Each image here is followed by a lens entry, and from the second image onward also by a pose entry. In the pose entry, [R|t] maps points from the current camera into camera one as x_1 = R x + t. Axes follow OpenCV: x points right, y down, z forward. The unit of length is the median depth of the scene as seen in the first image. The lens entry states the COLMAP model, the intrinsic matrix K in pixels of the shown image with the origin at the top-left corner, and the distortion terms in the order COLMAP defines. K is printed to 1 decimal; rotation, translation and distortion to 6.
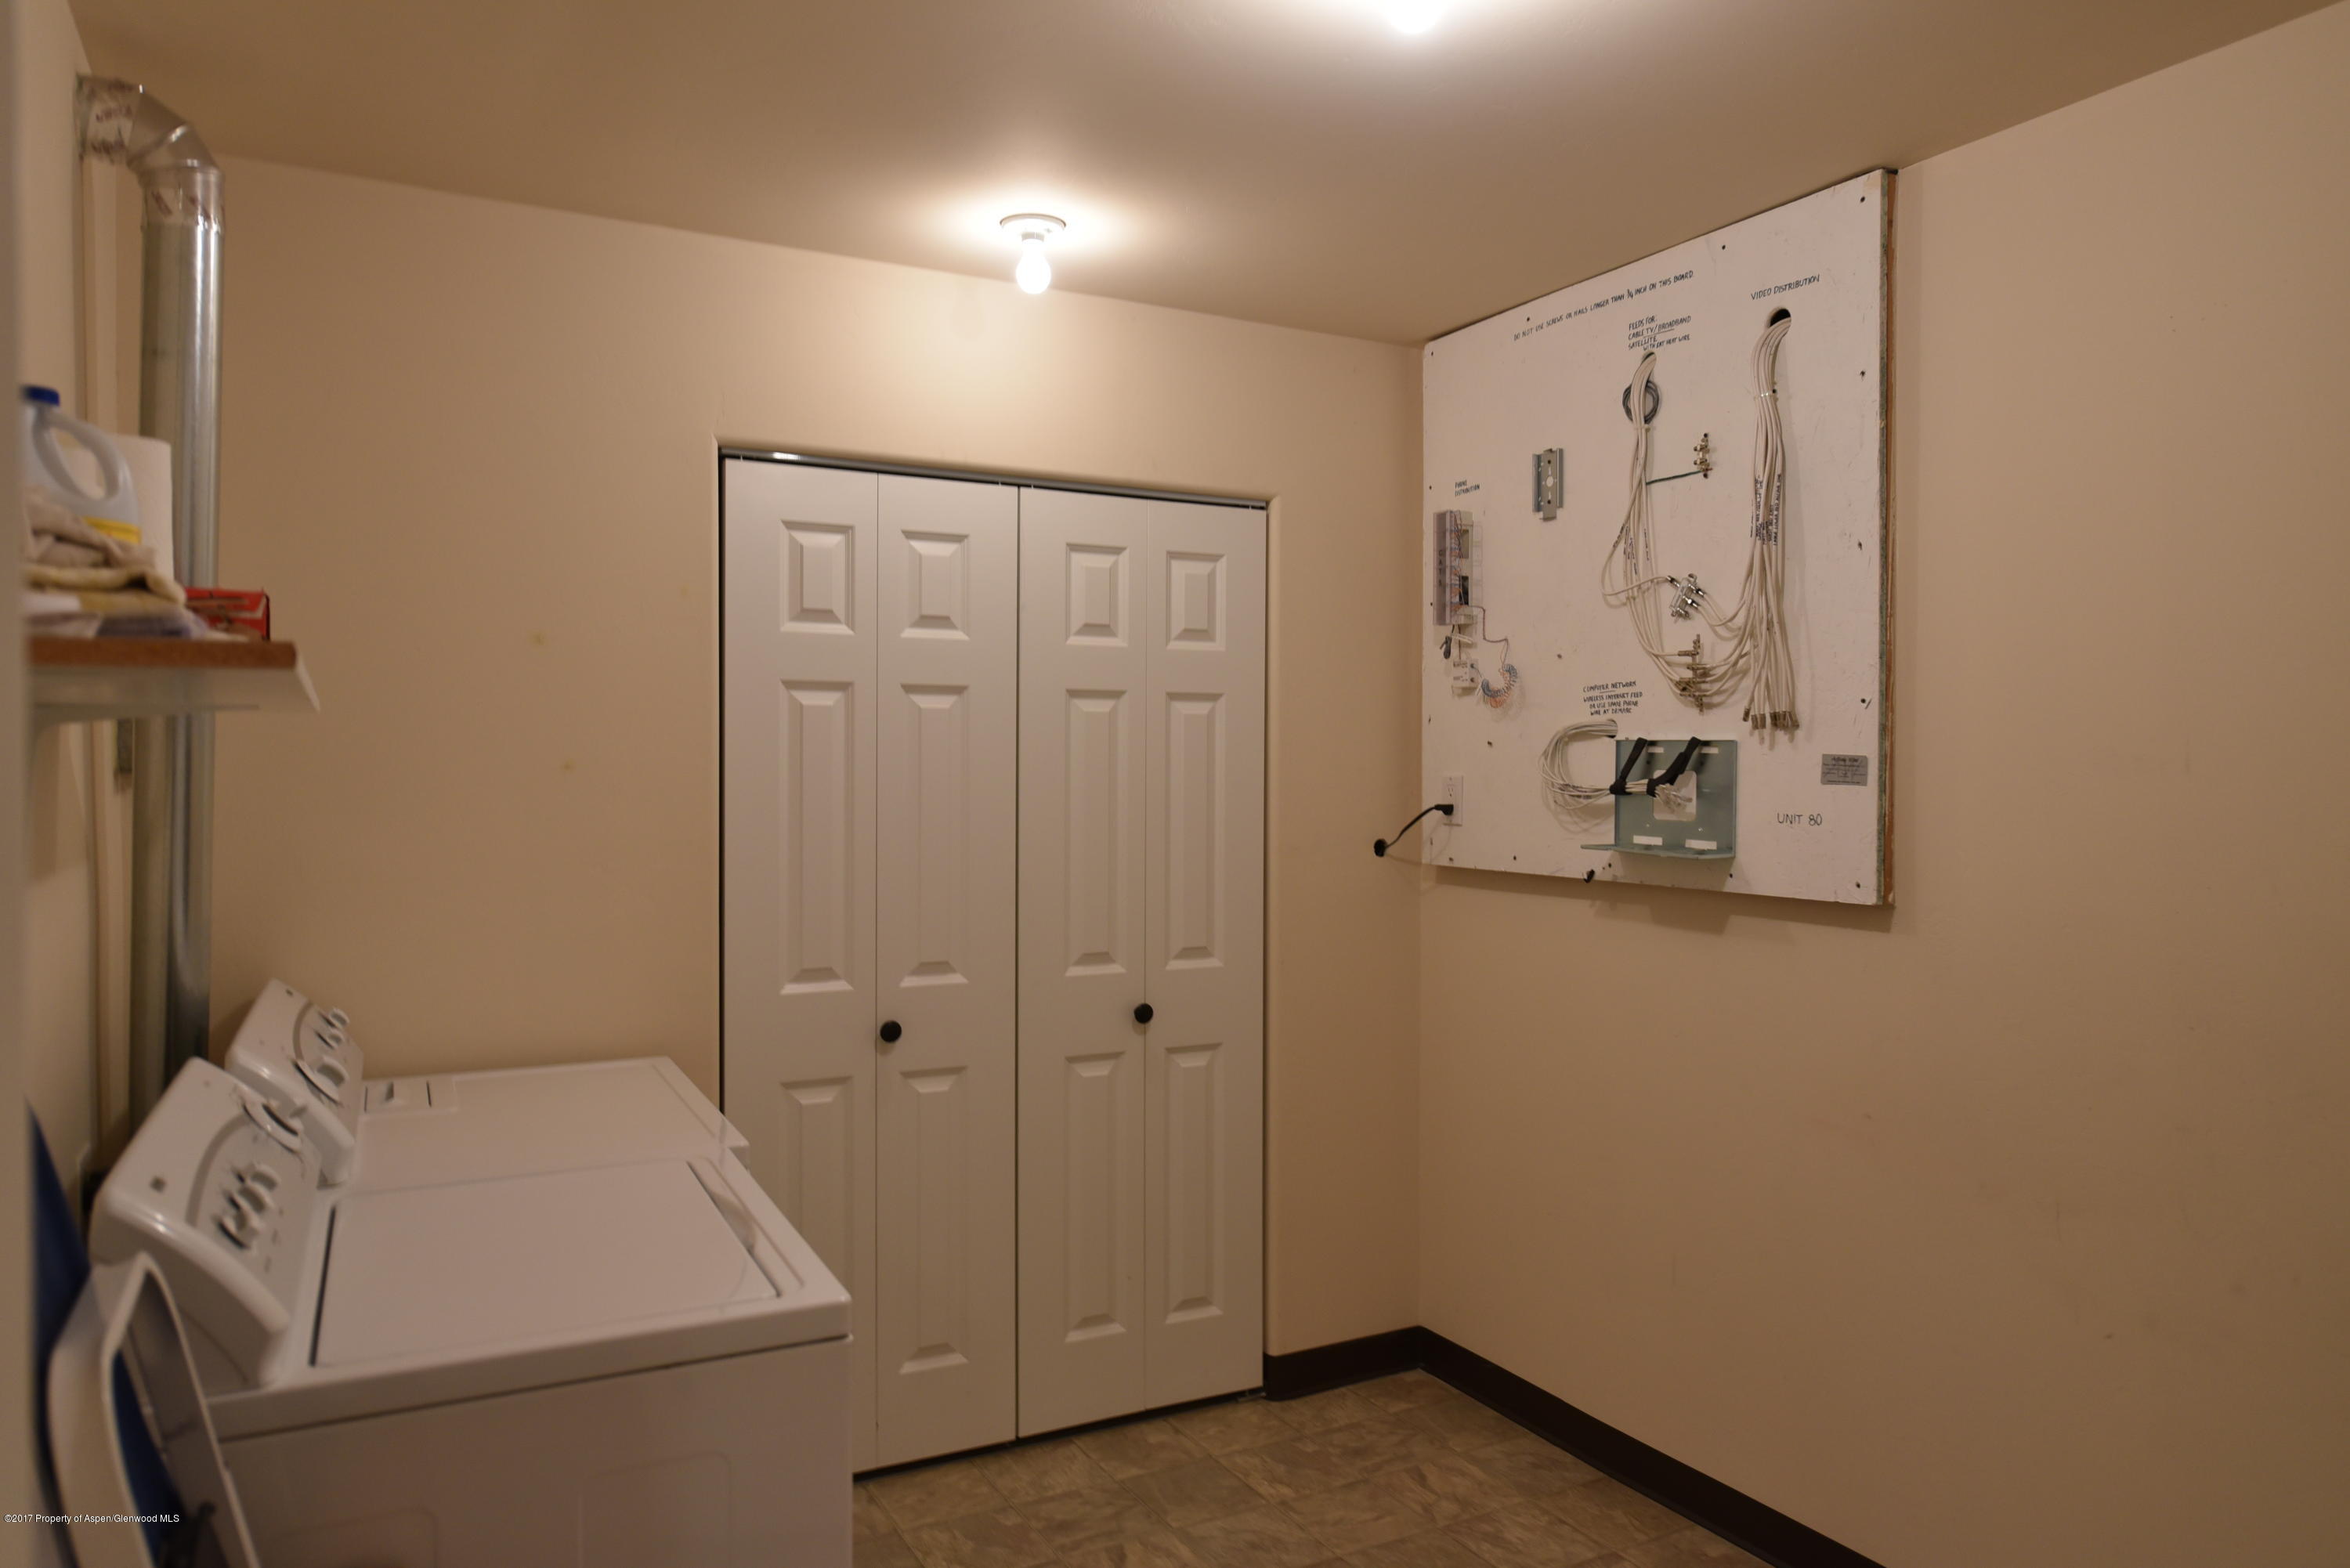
lens RADIAL K [[1606.5, 0, 1177.1], [0, 1606.5, 779.9], [0, 0, 1]] dist [-0.004758, -0.000137]
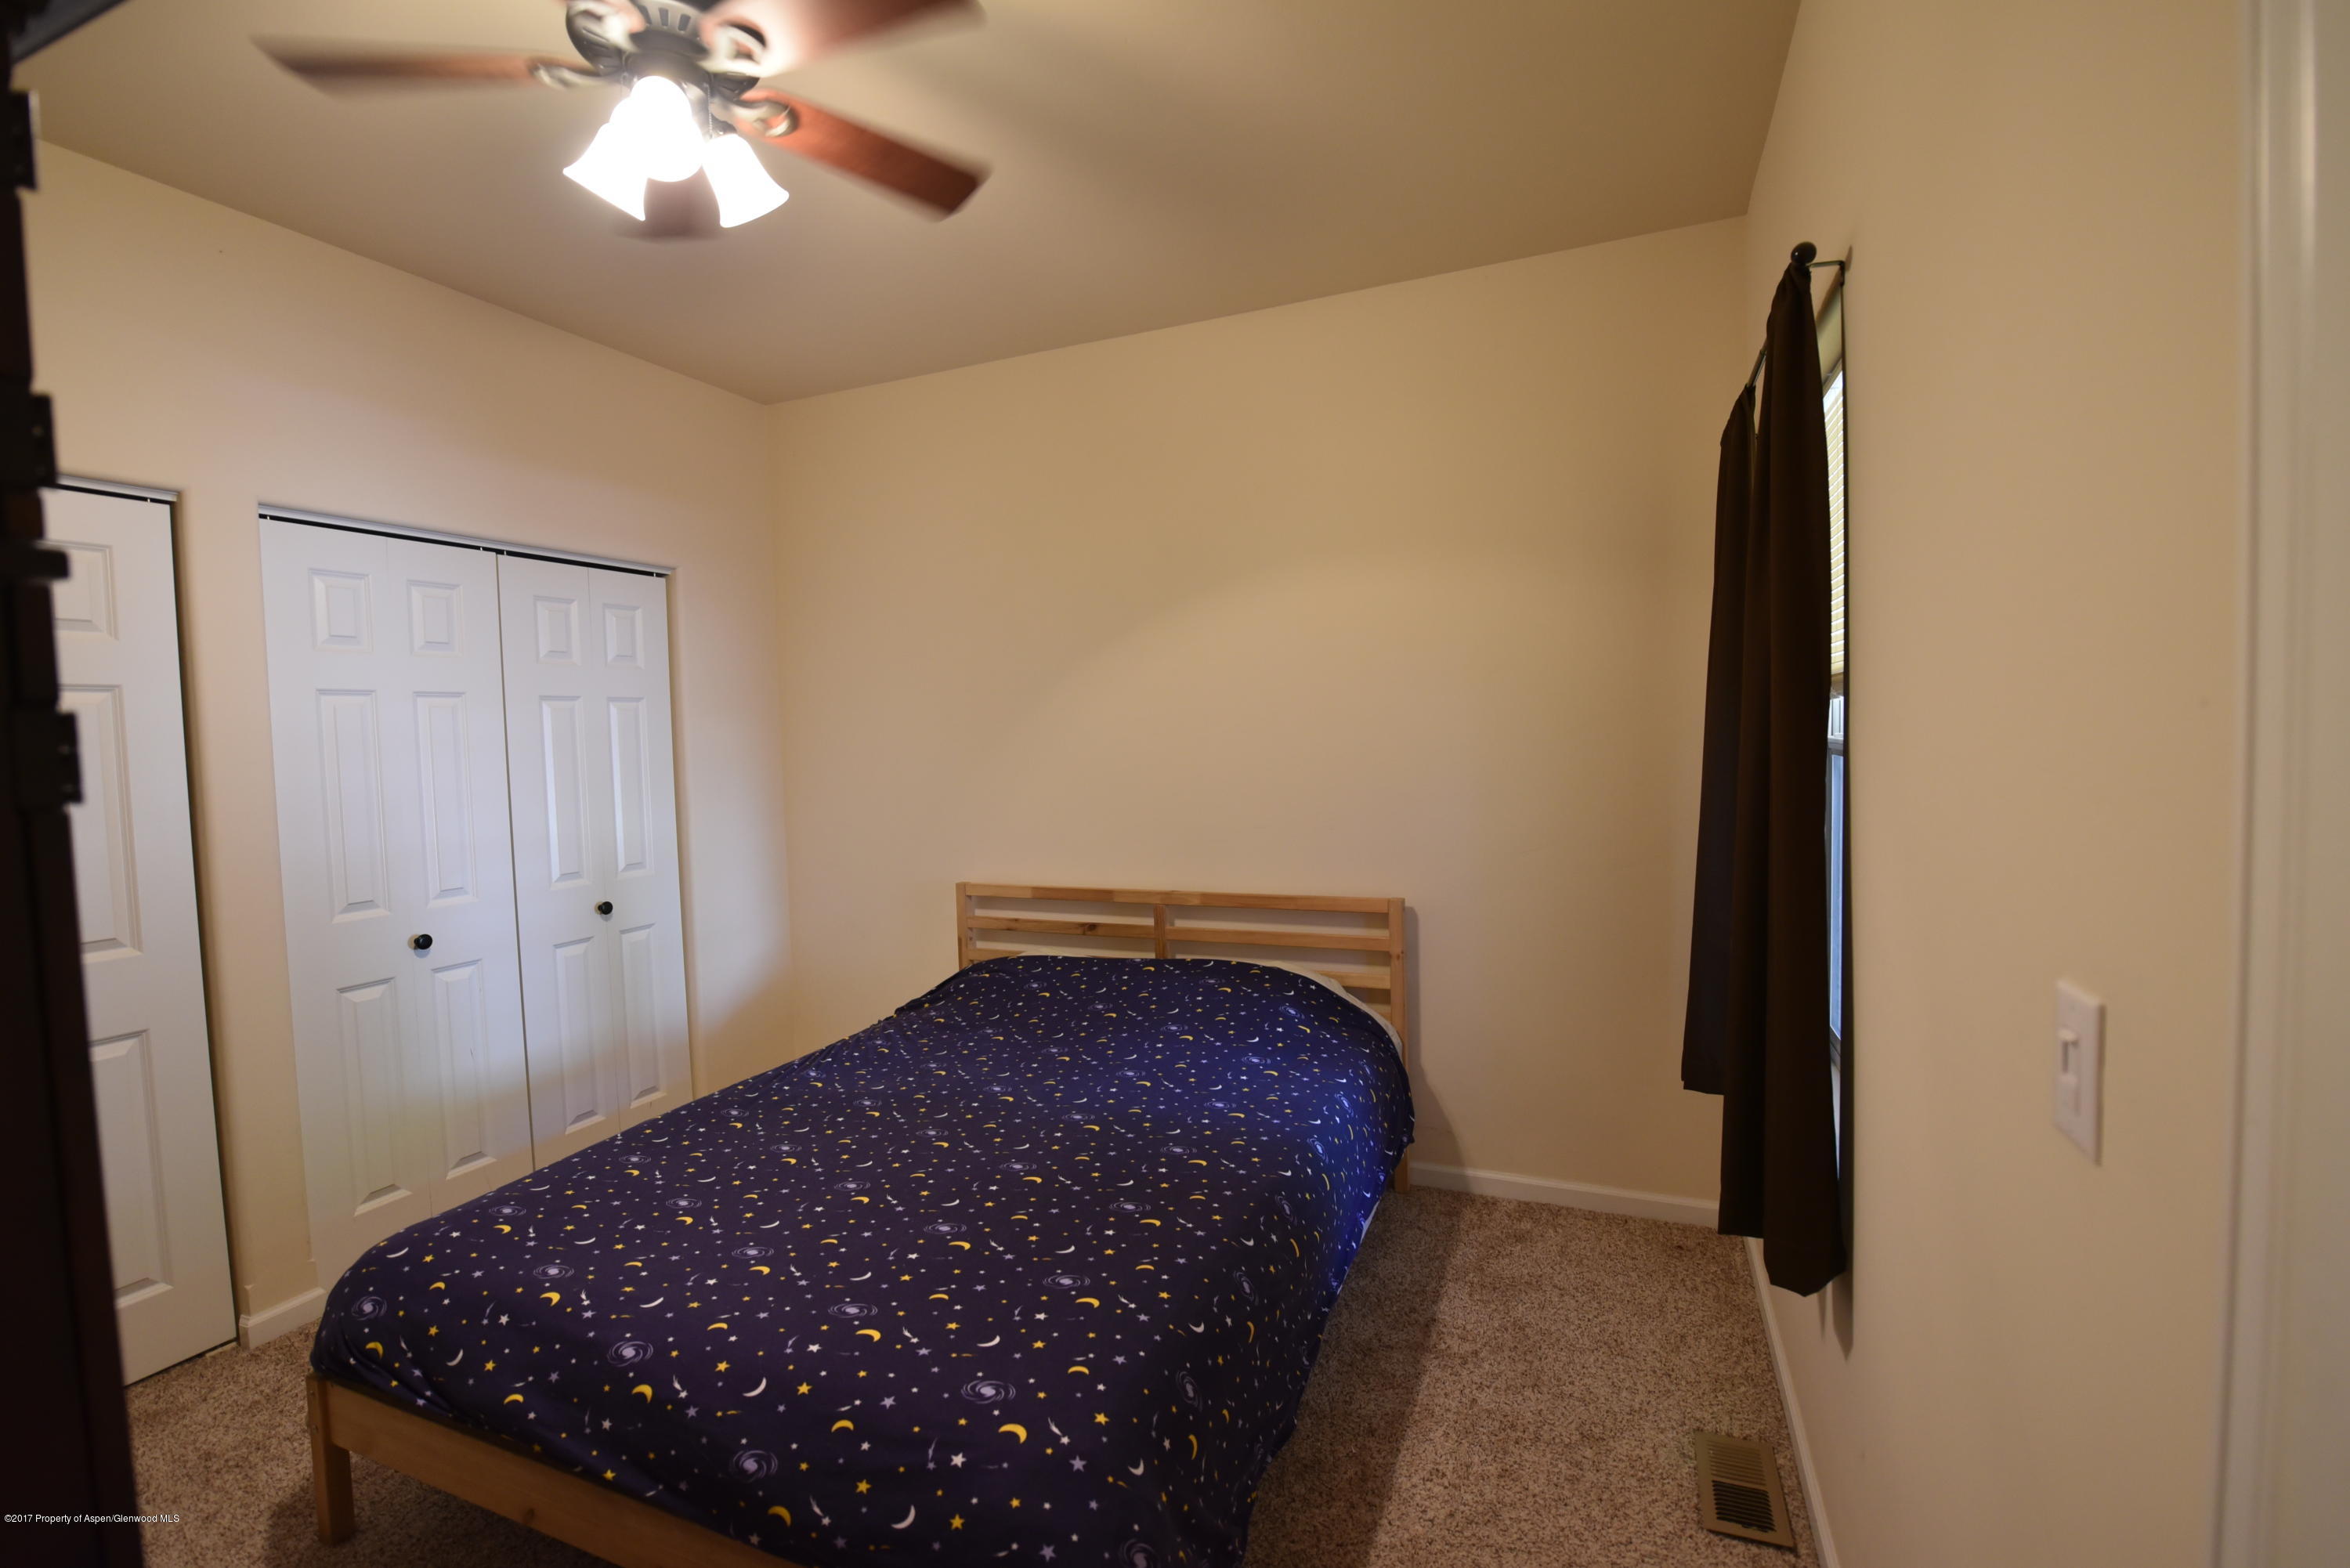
lens RADIAL K [[1037.8, 0, 1172.7], [0, 1037.8, 783.9], [0, 0, 1]] dist [0.001994, 0.000117]
pose [[0.791766, -0.054851, 0.608356, -0.187041], [0.033589, 0.998363, 0.046299, 0.000760], [-0.609900, -0.016224, 0.792312, -0.100077]]
